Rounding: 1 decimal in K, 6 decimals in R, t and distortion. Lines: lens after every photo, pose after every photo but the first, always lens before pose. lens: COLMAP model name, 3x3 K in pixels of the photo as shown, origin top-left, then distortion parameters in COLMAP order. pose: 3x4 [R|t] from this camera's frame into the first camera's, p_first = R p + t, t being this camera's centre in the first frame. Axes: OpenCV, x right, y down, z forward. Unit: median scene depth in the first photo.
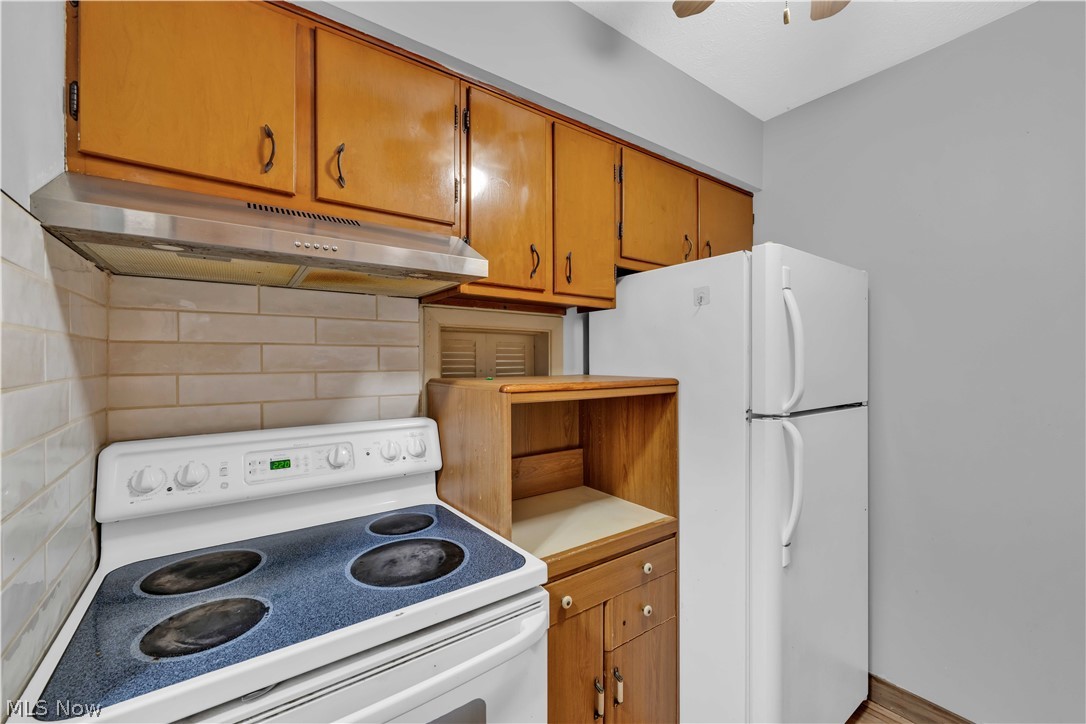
lens RADIAL K [[436.5, 0, 543.0], [0, 436.5, 362.0], [0, 0, 1]] dist [0.001198, 0.000110]
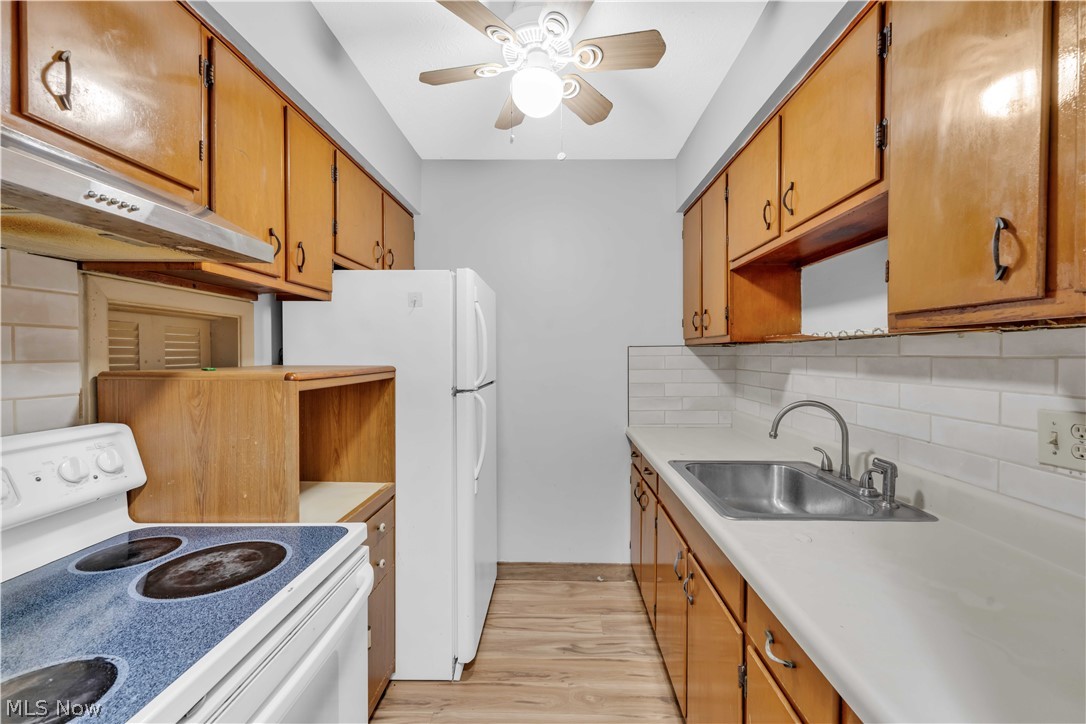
lens RADIAL K [[454.8, 0, 532.8], [0, 454.8, 355.7], [0, 0, 1]] dist [-0.001473, -0.000017]
pose [[0.618781, 0.002133, 0.785561, -0.431498], [-0.002991, 0.999995, -0.000359, 0.008738], [-0.785558, -0.002127, 0.618784, -0.066236]]
